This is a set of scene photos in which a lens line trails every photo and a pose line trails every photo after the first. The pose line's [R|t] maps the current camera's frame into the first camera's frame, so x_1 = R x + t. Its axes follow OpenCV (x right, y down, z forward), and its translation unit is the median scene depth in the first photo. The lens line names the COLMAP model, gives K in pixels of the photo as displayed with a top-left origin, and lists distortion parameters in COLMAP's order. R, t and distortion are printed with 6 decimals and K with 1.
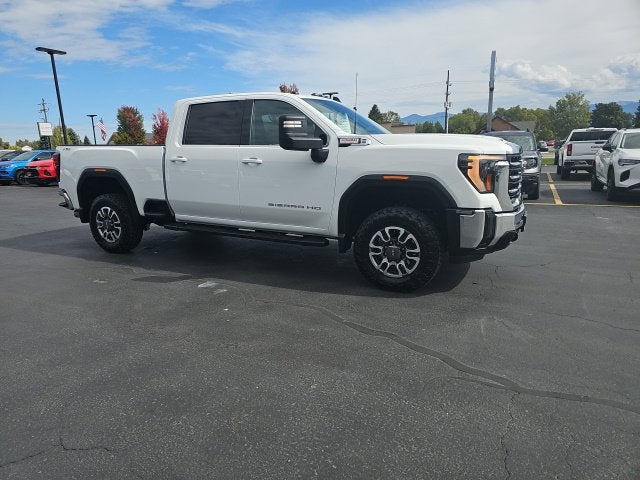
lens RADIAL K [[418.4, 0, 308.9], [0, 418.4, 241.6], [0, 0, 1]] dist [0.064044, -0.051849]
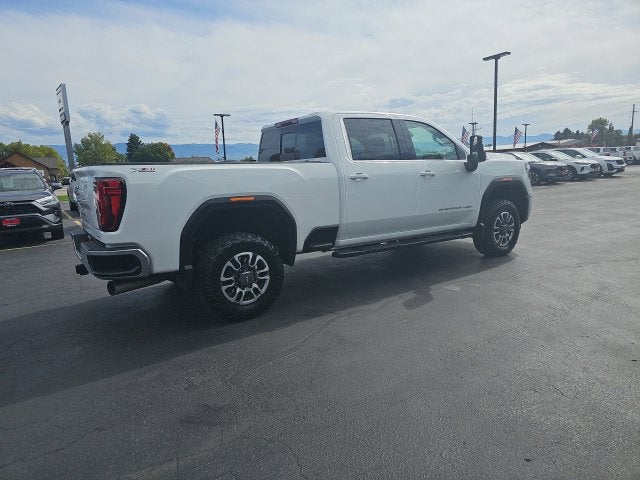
lens RADIAL K [[418.0, 0, 308.6], [0, 418.0, 241.0], [0, 0, 1]] dist [0.057669, -0.042683]
pose [[0.485639, -0.148091, 0.861524, -1.280614], [0.221388, 0.974252, 0.042672, -0.134310], [-0.845661, 0.170008, 0.505920, 0.729136]]
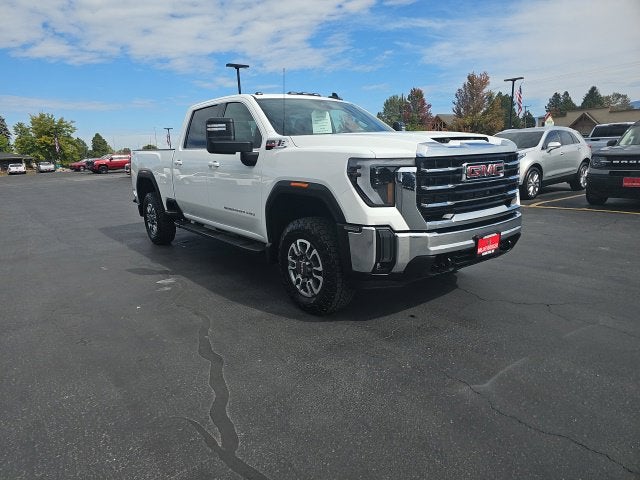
lens RADIAL K [[418.4, 0, 311.4], [0, 418.4, 238.3], [0, 0, 1]] dist [0.064044, -0.051849]
pose [[0.910523, 0.069173, -0.407632, 0.501376], [-0.068434, 0.997521, 0.016413, -0.046500], [0.407757, 0.012952, 0.912999, 0.172594]]
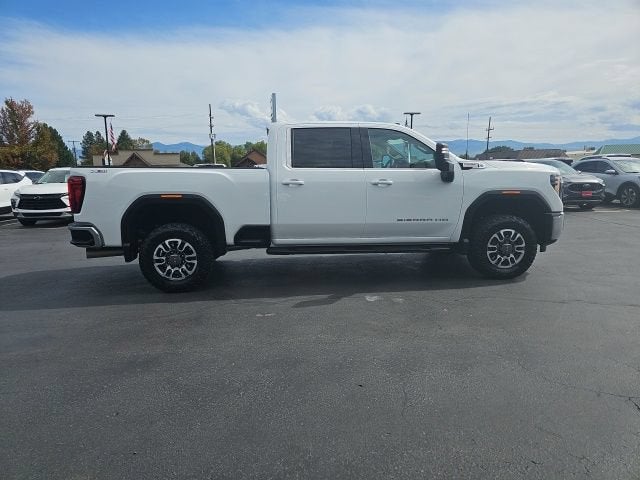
lens RADIAL K [[418.4, 0, 312.1], [0, 418.4, 243.4], [0, 0, 1]] dist [0.064044, -0.051849]
pose [[0.837423, -0.082210, 0.540337, -0.899561], [0.115302, 0.992946, -0.027623, -0.022111], [-0.534255, 0.085434, 0.840995, 0.179481]]
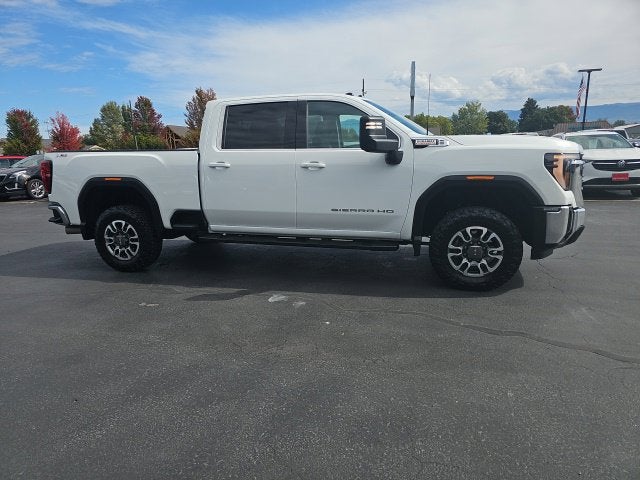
lens RADIAL K [[418.4, 0, 312.5], [0, 418.4, 243.4], [0, 0, 1]] dist [0.064044, -0.051849]
pose [[0.979373, -0.052788, 0.195043, -0.329607], [0.054415, 0.998514, -0.002991, -0.011658], [-0.194595, 0.013543, 0.980790, 0.071922]]
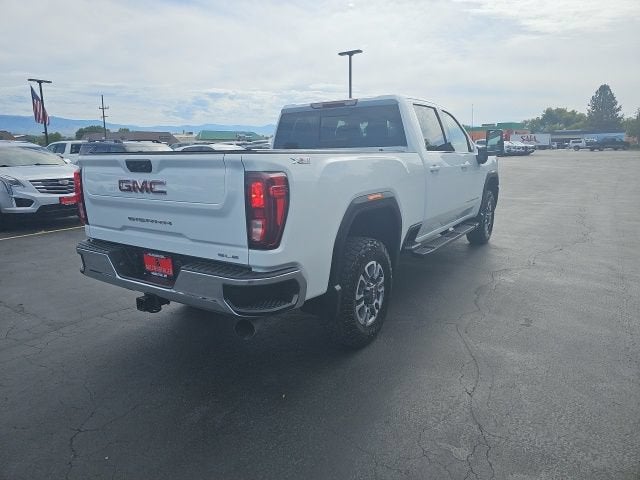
lens RADIAL K [[418.0, 0, 311.1], [0, 418.0, 228.9], [0, 0, 1]] dist [0.057669, -0.042683]
pose [[0.107114, -0.169621, 0.979671, -1.297222], [0.224089, 0.964106, 0.142425, -0.279354], [-0.968664, 0.204278, 0.141279, 1.264614]]
